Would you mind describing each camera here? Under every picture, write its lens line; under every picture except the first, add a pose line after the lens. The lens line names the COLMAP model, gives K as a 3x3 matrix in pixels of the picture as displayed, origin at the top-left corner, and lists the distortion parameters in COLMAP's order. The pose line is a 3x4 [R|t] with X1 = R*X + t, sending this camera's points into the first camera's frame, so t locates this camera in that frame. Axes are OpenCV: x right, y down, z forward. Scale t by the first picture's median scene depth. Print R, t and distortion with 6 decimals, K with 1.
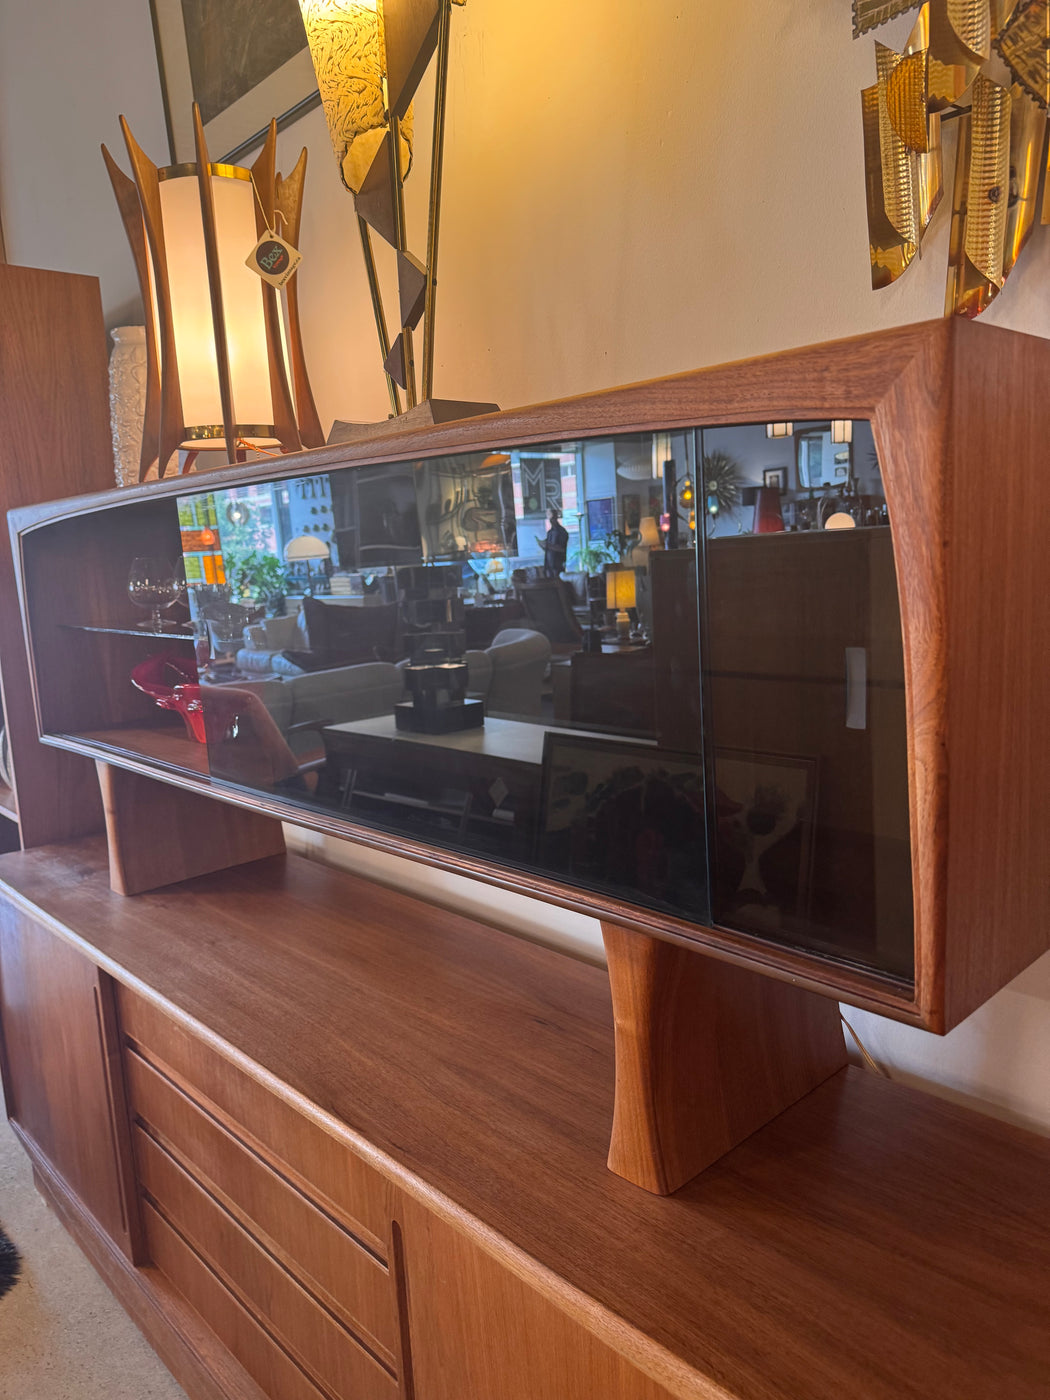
lens RADIAL K [[988.1, 0, 530.7], [0, 988.1, 701.9], [0, 0, 1]] dist [0.035126, -0.042047]
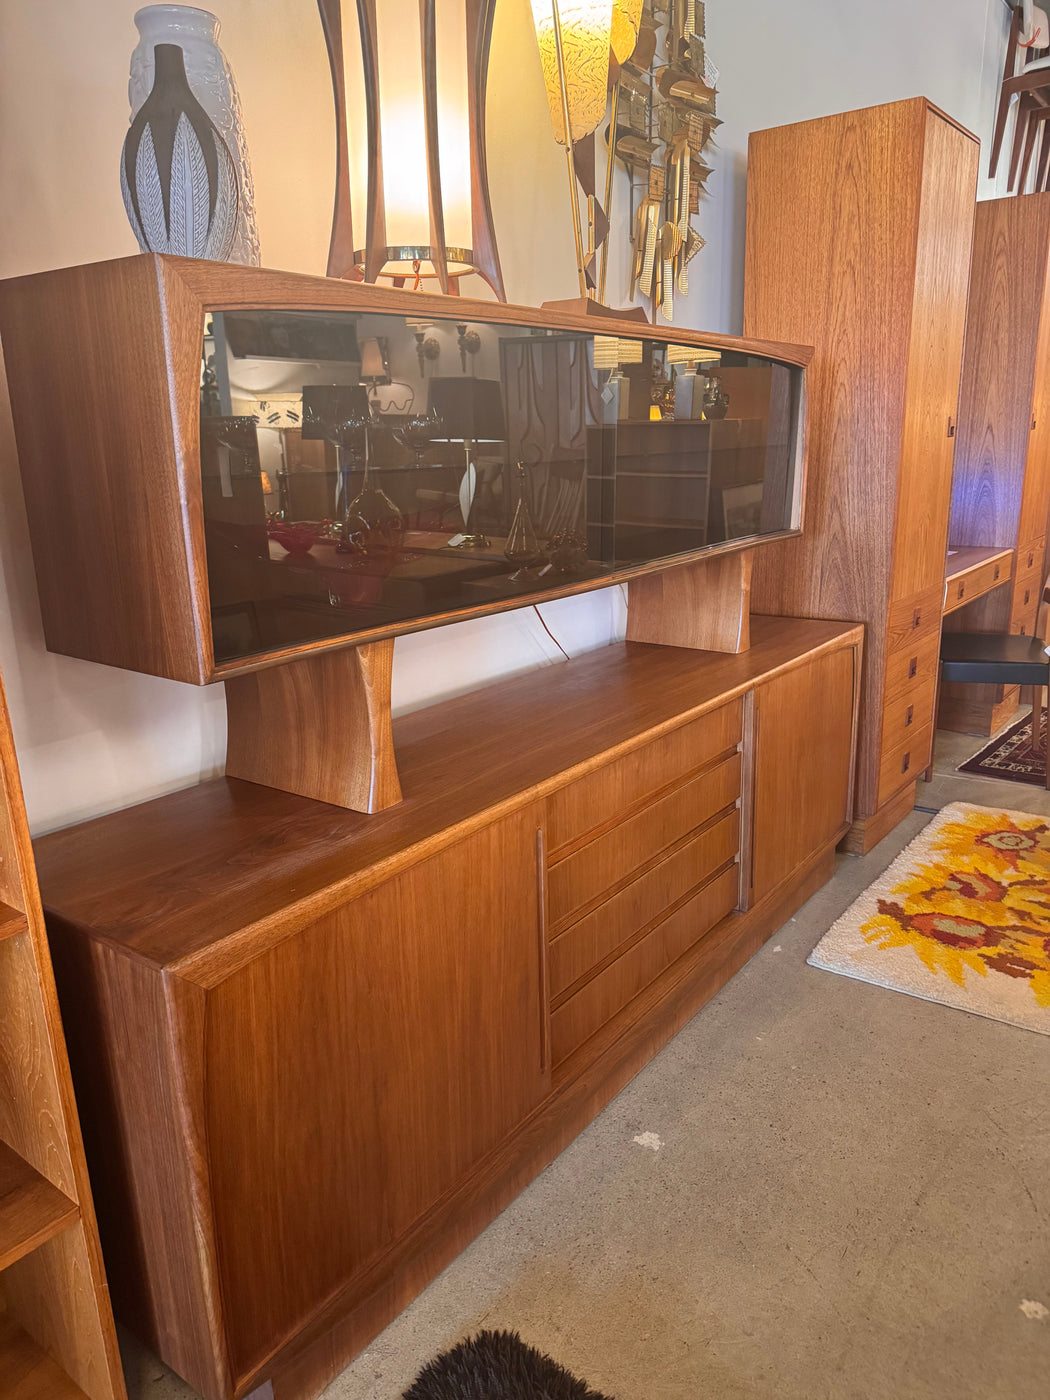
lens RADIAL K [[988.1, 0, 530.7], [0, 988.1, 701.9], [0, 0, 1]] dist [0.035126, -0.042047]
pose [[-0.181767, -0.205564, 0.961615, -1.785717], [0.182991, 0.953753, 0.238472, -0.086797], [-0.966165, 0.219313, -0.135745, 1.480628]]
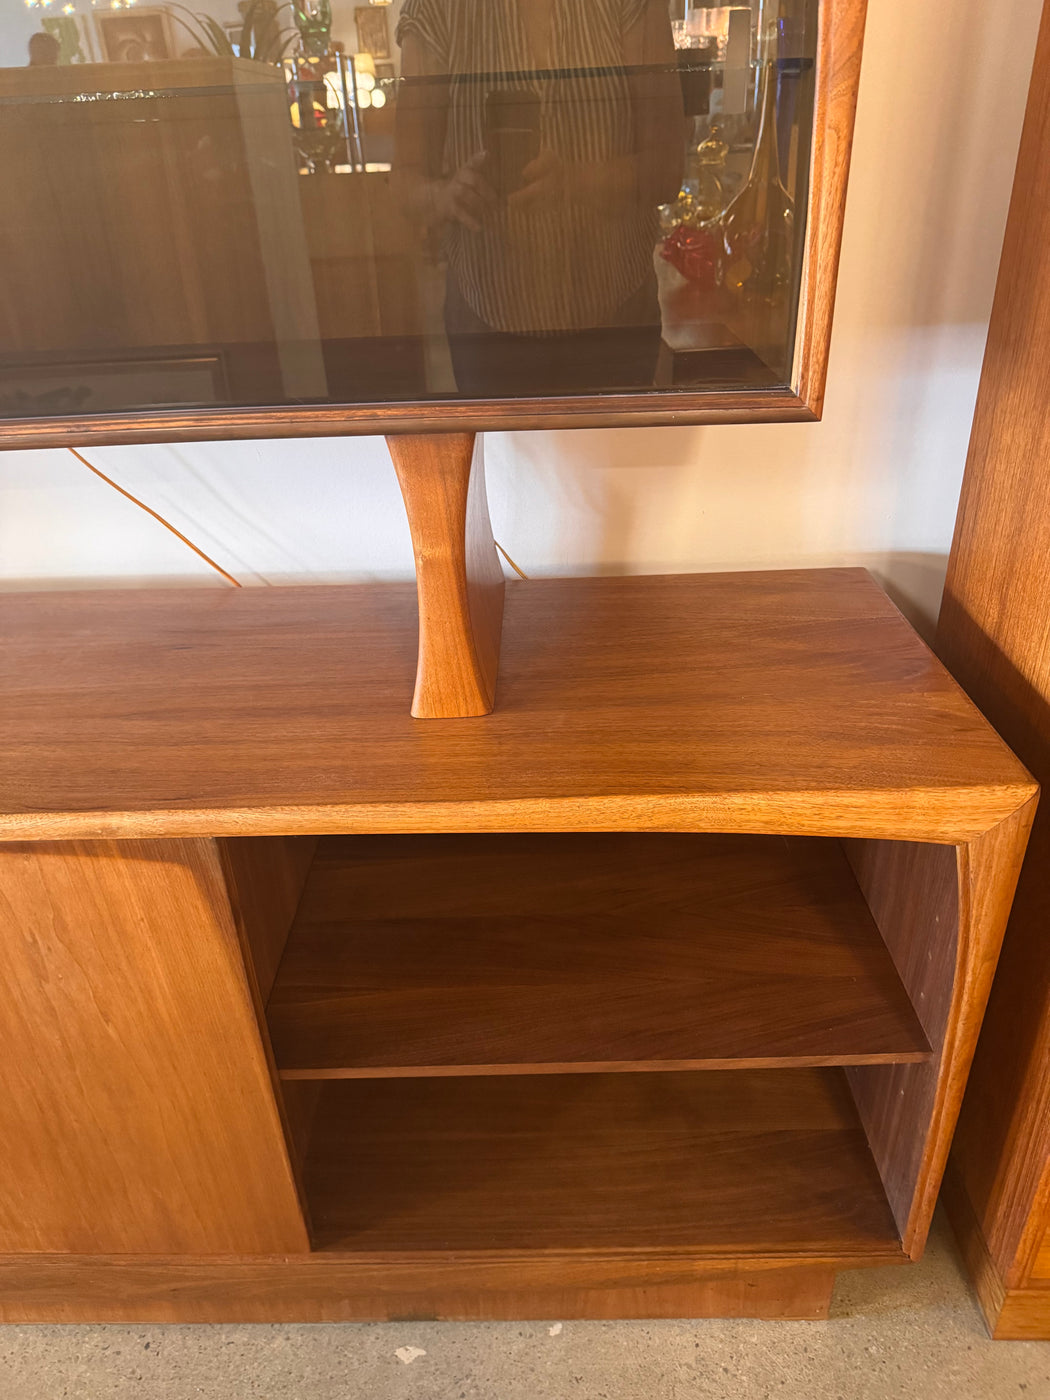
lens RADIAL K [[1000.8, 0, 519.8], [0, 1000.8, 701.9], [0, 0, 1]] dist [0.042146, -0.055043]
pose [[0.694876, -0.329235, 0.639337, -0.354175], [0.114866, 0.928443, 0.353269, 0.105937], [-0.709897, -0.172040, 0.682971, 0.230656]]
